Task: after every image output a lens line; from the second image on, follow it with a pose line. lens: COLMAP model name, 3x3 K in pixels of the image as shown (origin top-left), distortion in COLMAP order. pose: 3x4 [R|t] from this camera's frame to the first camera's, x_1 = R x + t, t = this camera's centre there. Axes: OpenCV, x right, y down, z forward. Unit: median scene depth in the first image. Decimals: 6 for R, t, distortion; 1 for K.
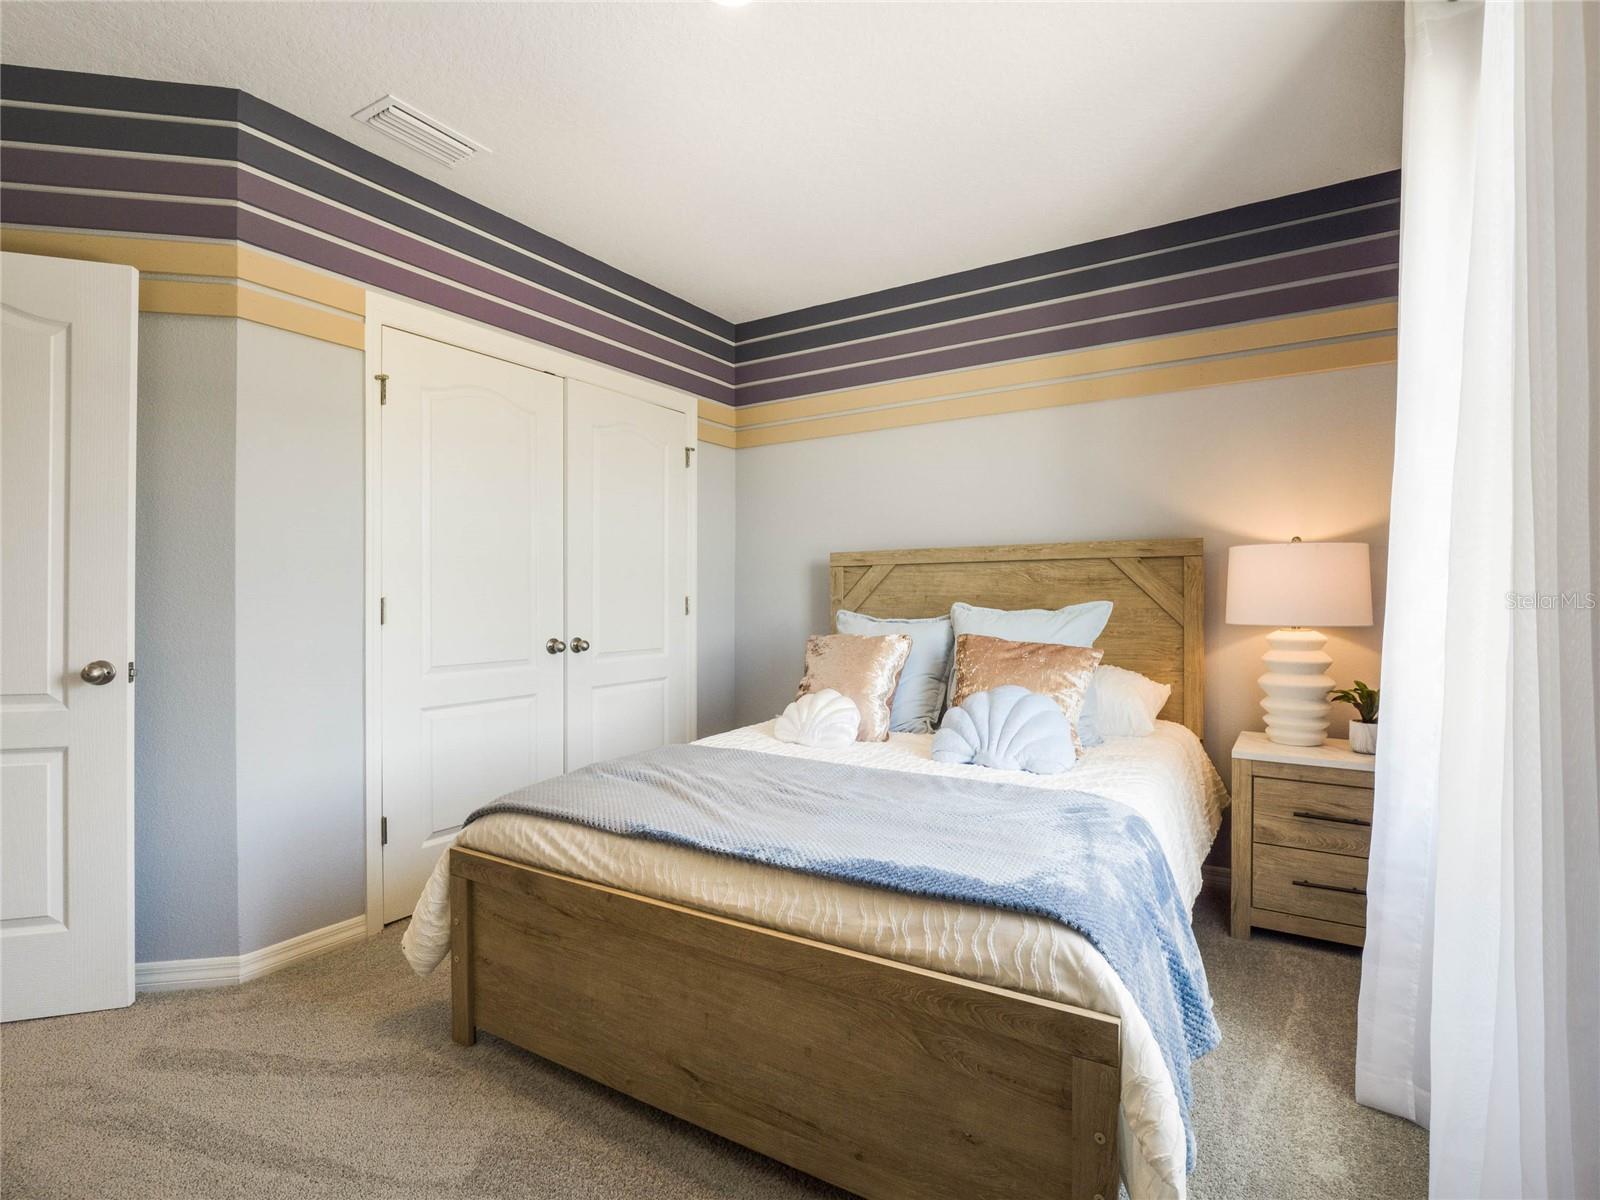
lens RADIAL K [[769.7, 0, 805.7], [0, 769.7, 592.4], [0, 0, 1]] dist [-0.019010, -0.000084]
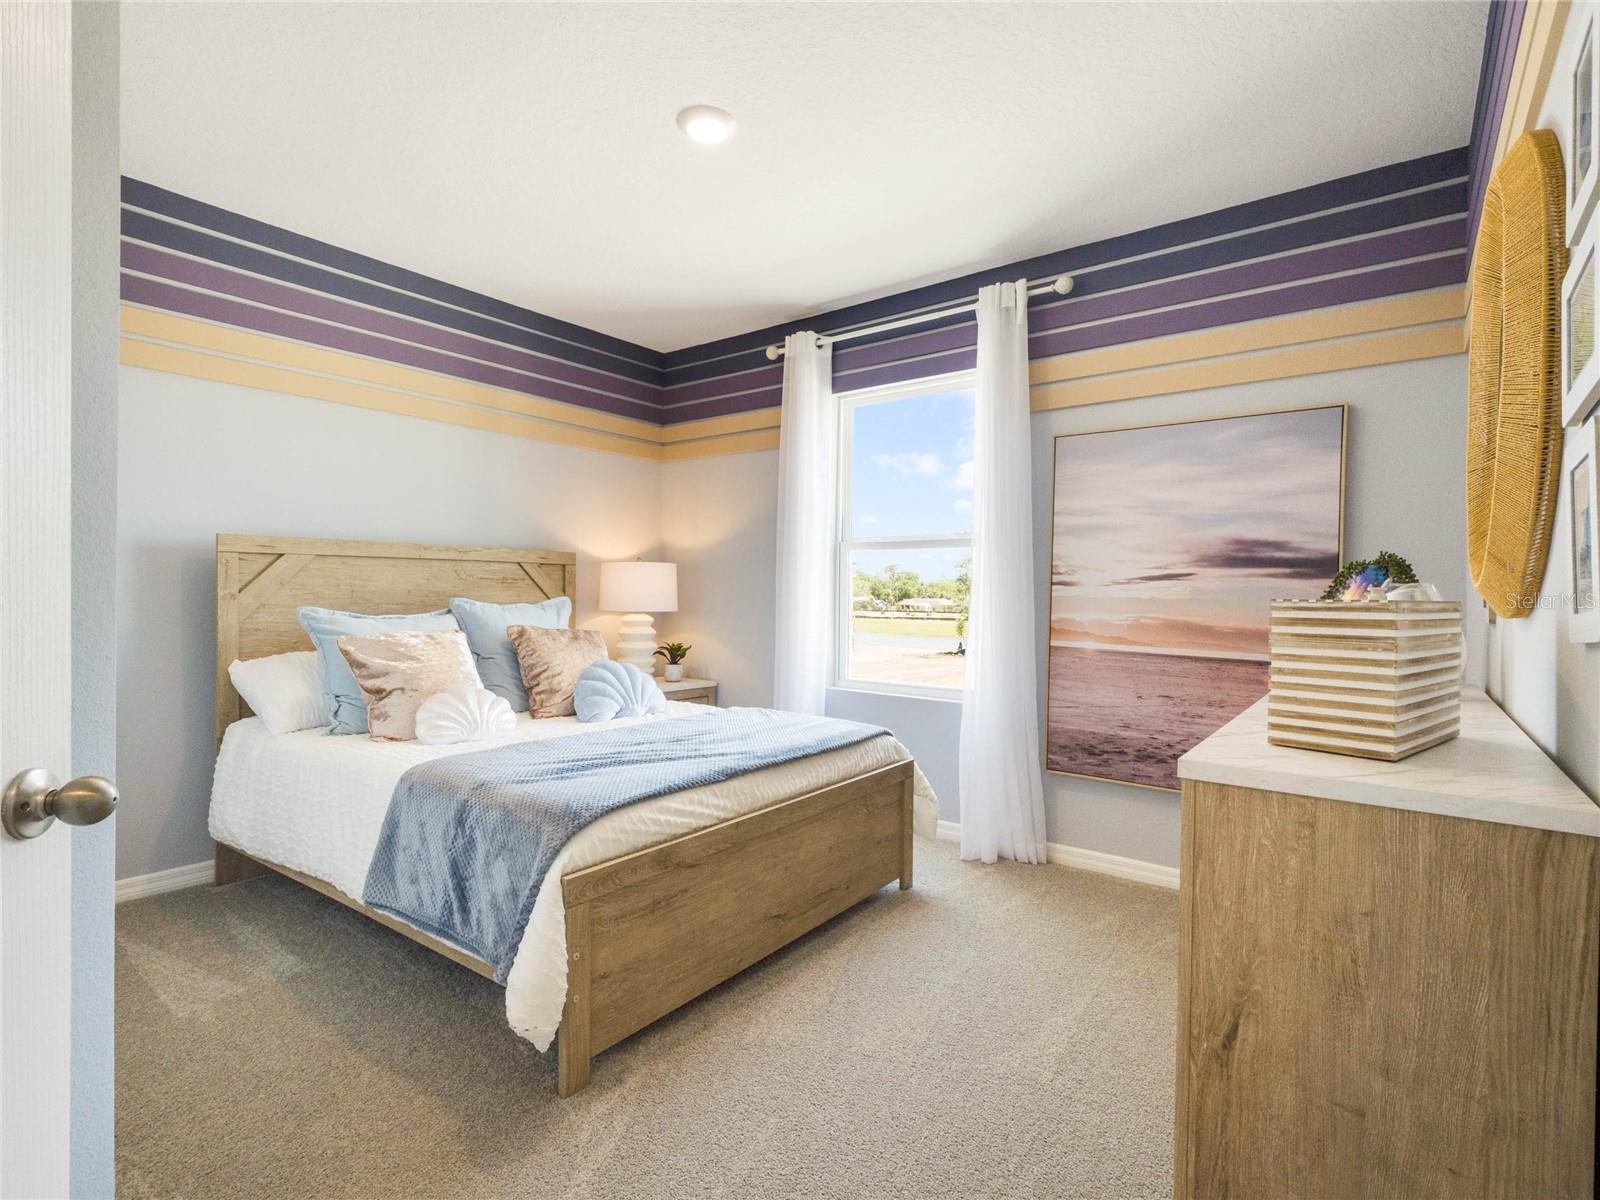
lens RADIAL K [[769.7, 0, 805.7], [0, 769.7, 592.4], [0, 0, 1]] dist [-0.019010, -0.000084]
pose [[0.098362, 0.007534, 0.995122, -1.398180], [-0.013070, 0.999895, -0.006278, 0.010595], [-0.995065, -0.012388, 0.098450, 0.694882]]
